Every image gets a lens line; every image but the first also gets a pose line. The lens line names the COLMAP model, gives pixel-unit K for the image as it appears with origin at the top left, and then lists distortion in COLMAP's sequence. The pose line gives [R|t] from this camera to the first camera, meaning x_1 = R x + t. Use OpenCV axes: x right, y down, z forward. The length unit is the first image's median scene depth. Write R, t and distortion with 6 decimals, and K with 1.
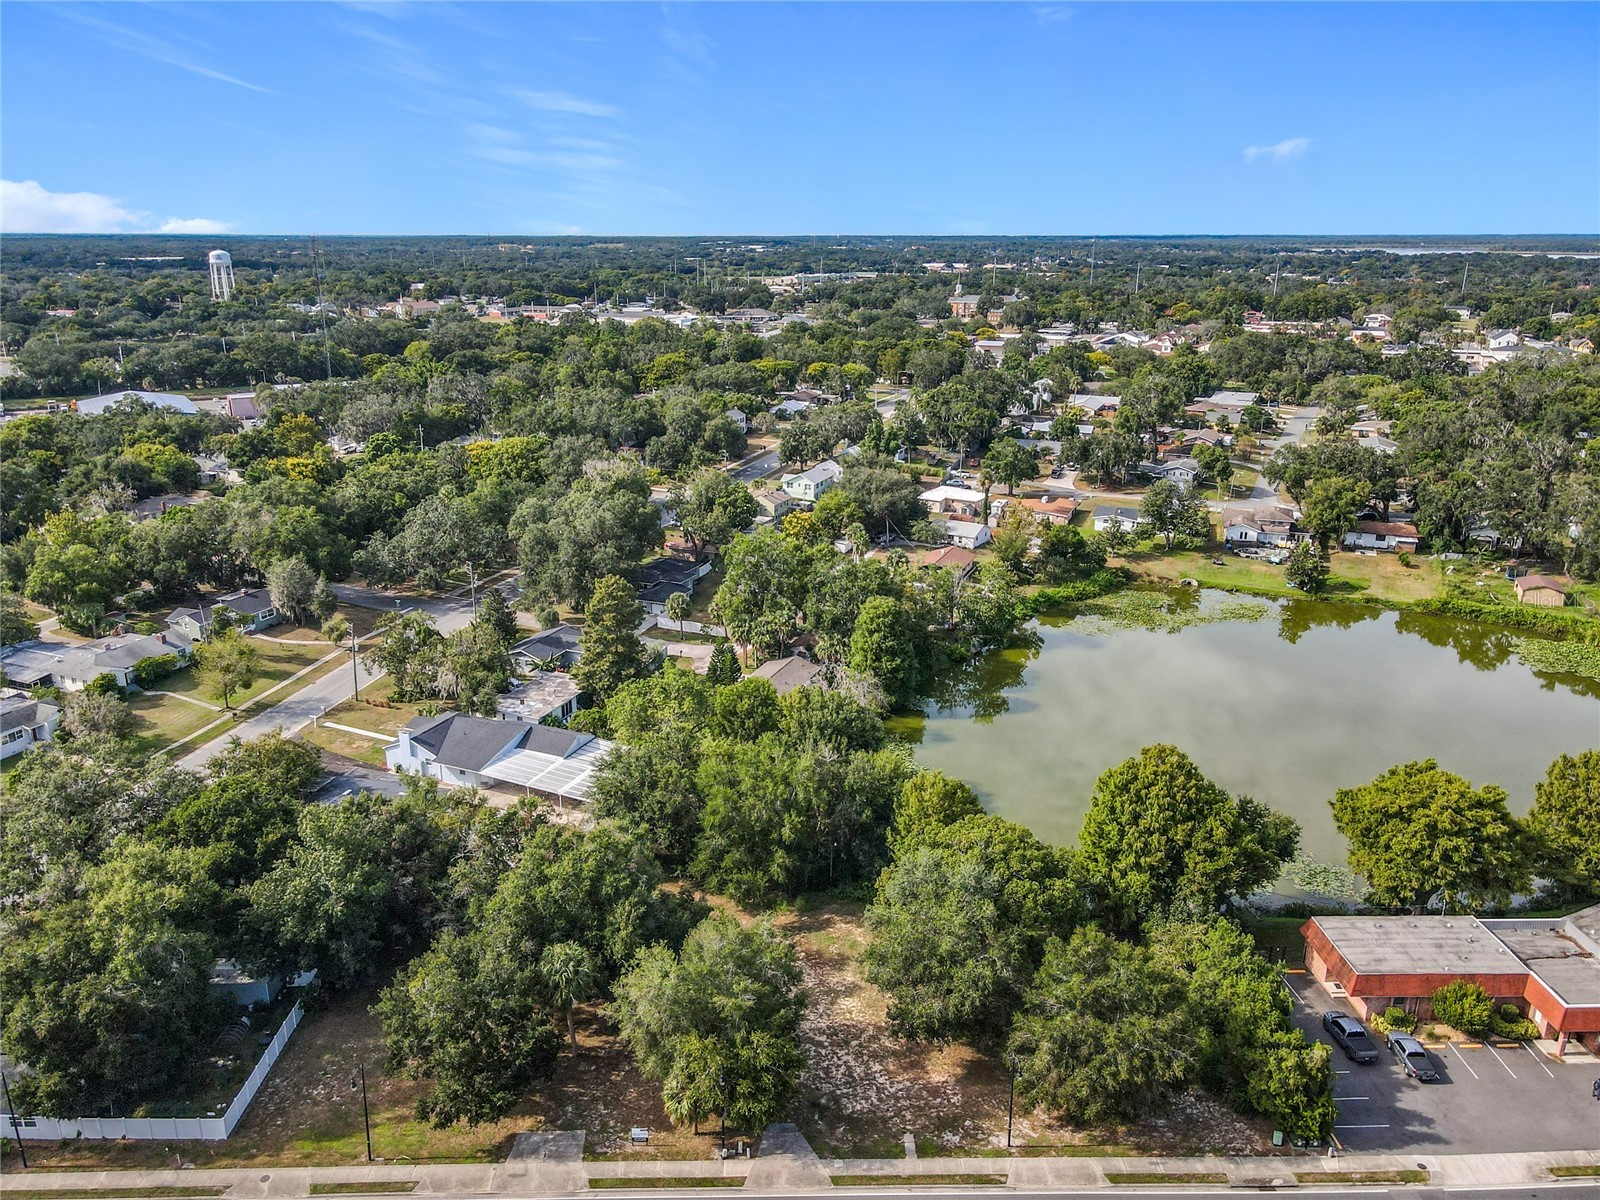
lens RADIAL K [[1164.6, 0, 803.0], [0, 1164.6, 630.2], [0, 0, 1]] dist [0.003112, 0.054148]
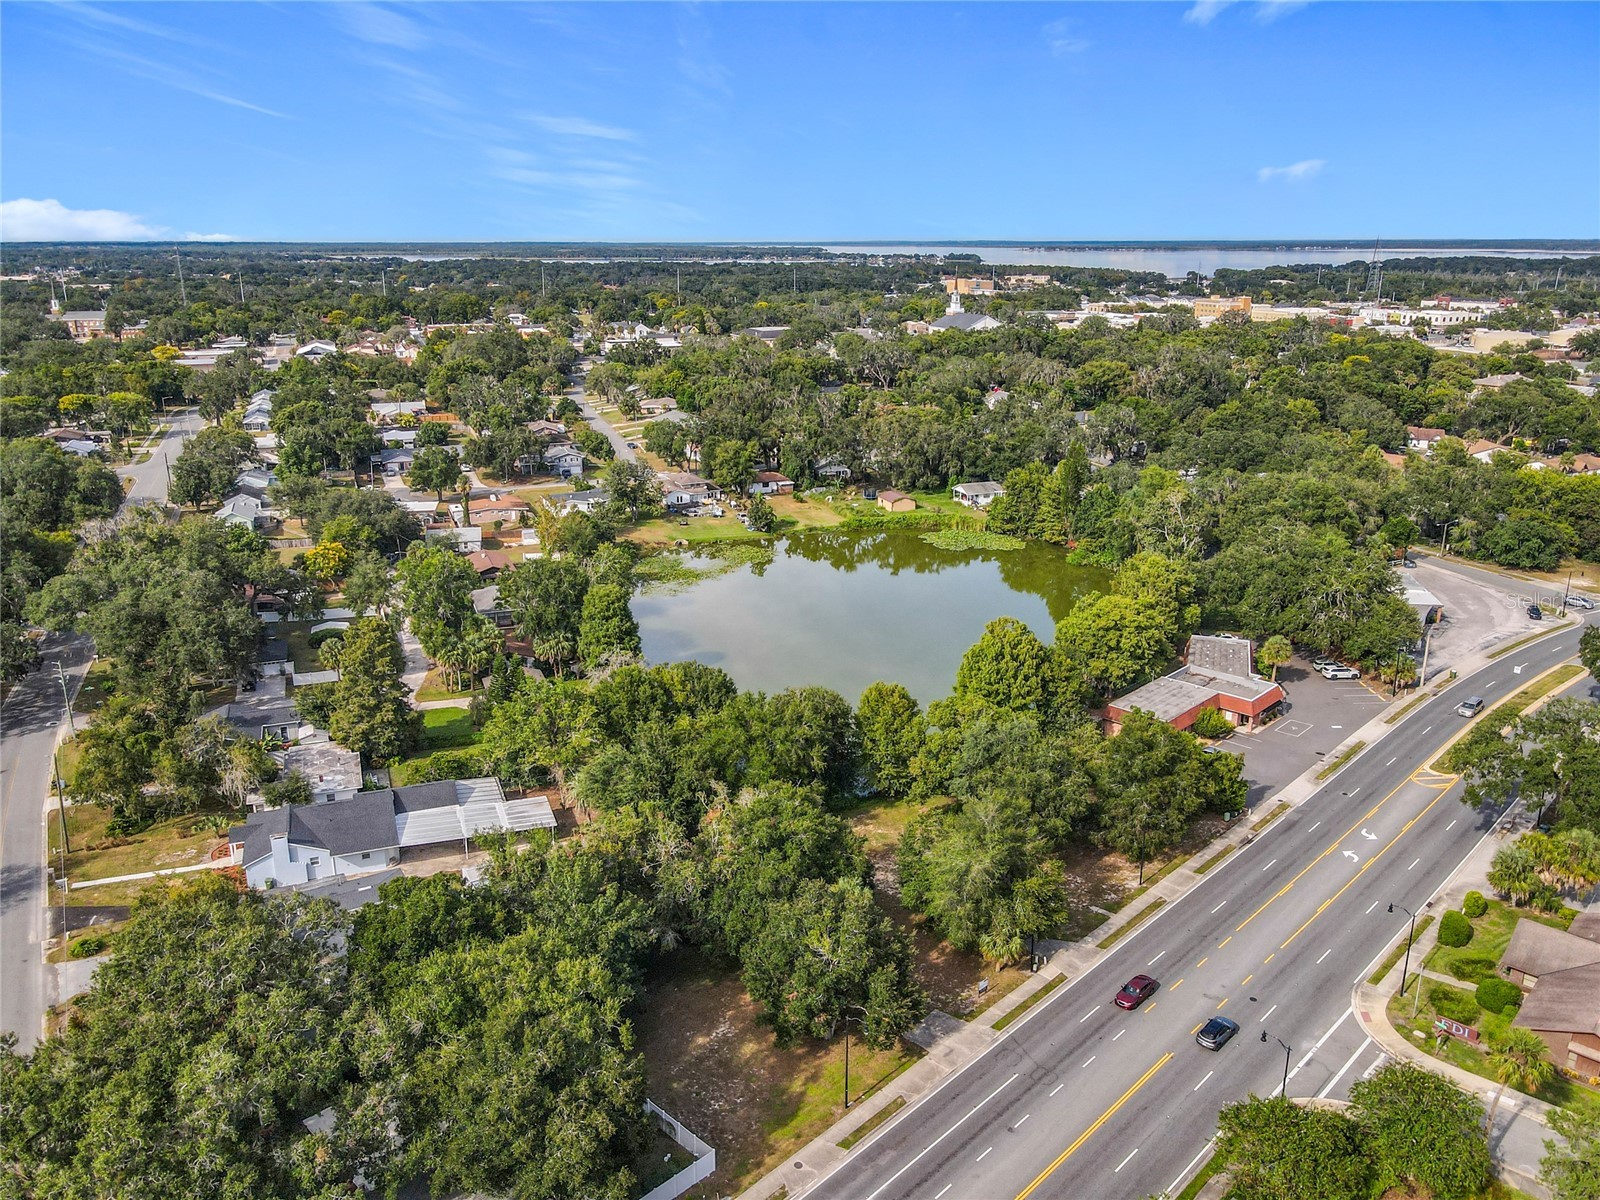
lens RADIAL K [[1165.6, 0, 800.0], [0, 1165.6, 600.0], [0, 0, 1]] dist [-0.002377, 0.038831]
pose [[0.724761, -0.208815, 0.656596, -0.808218], [0.227706, 0.972014, 0.057781, -0.057885], [-0.650286, 0.107633, 0.752026, 0.137632]]
